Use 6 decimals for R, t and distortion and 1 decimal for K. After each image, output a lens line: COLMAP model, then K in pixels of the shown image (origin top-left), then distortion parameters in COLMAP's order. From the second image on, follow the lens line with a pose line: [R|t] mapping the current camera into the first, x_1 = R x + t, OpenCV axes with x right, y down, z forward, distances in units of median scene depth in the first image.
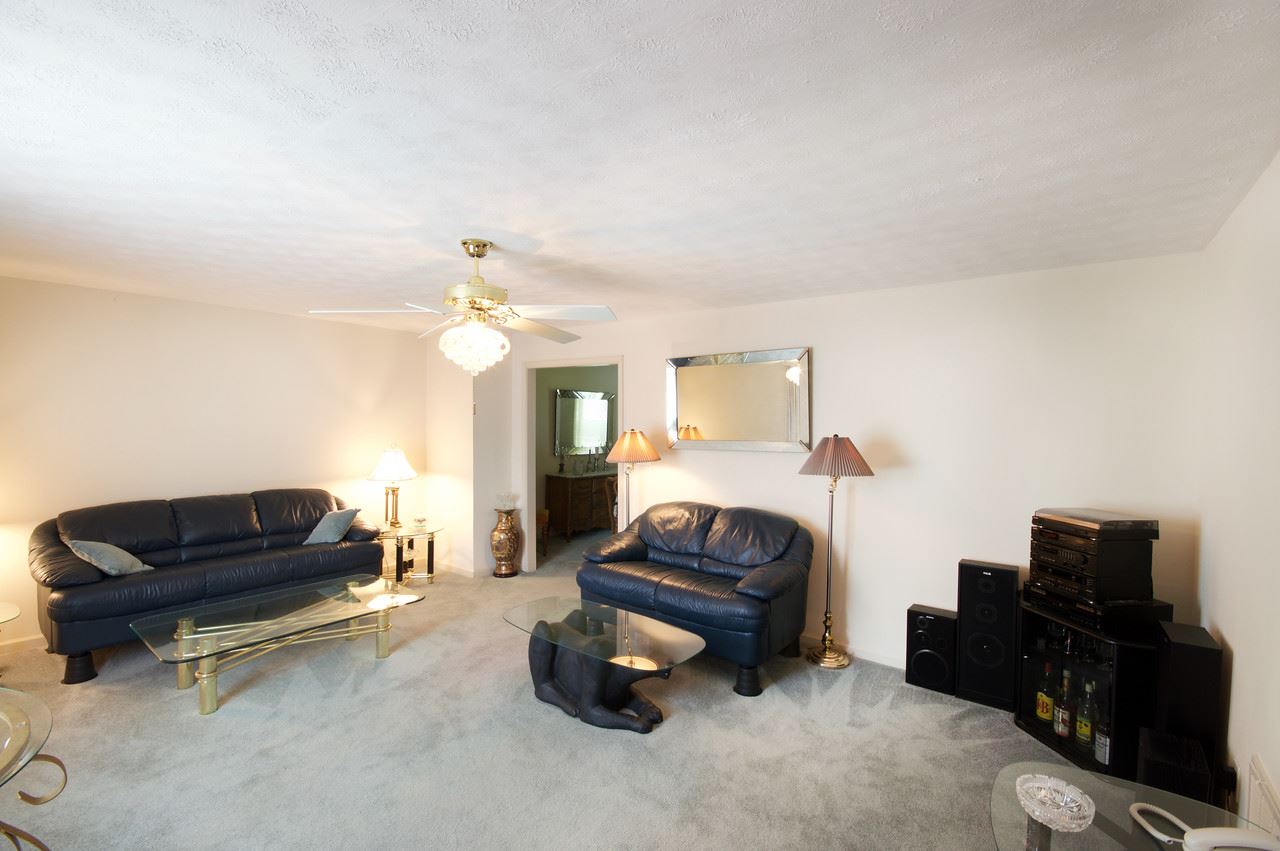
lens RADIAL K [[579.2, 0, 636.4], [0, 579.2, 428.5], [0, 0, 1]] dist [0.004168, -0.010256]
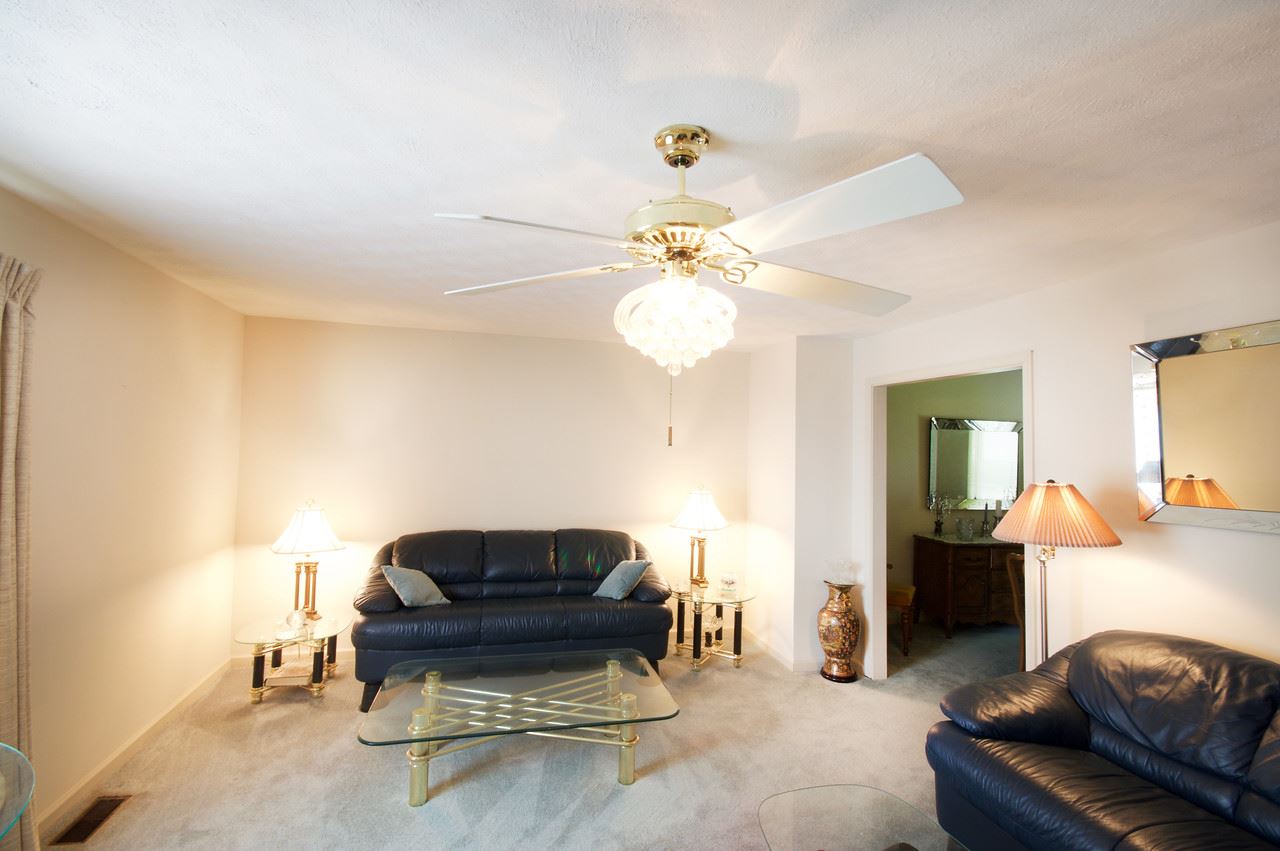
lens RADIAL K [[579.2, 0, 631.0], [0, 579.2, 429.3], [0, 0, 1]] dist [0.004168, -0.010256]
pose [[0.790576, -0.011584, -0.612255, 0.013108], [-0.026147, 0.998271, -0.052649, -0.006964], [0.611806, 0.057631, 0.788906, 0.334205]]
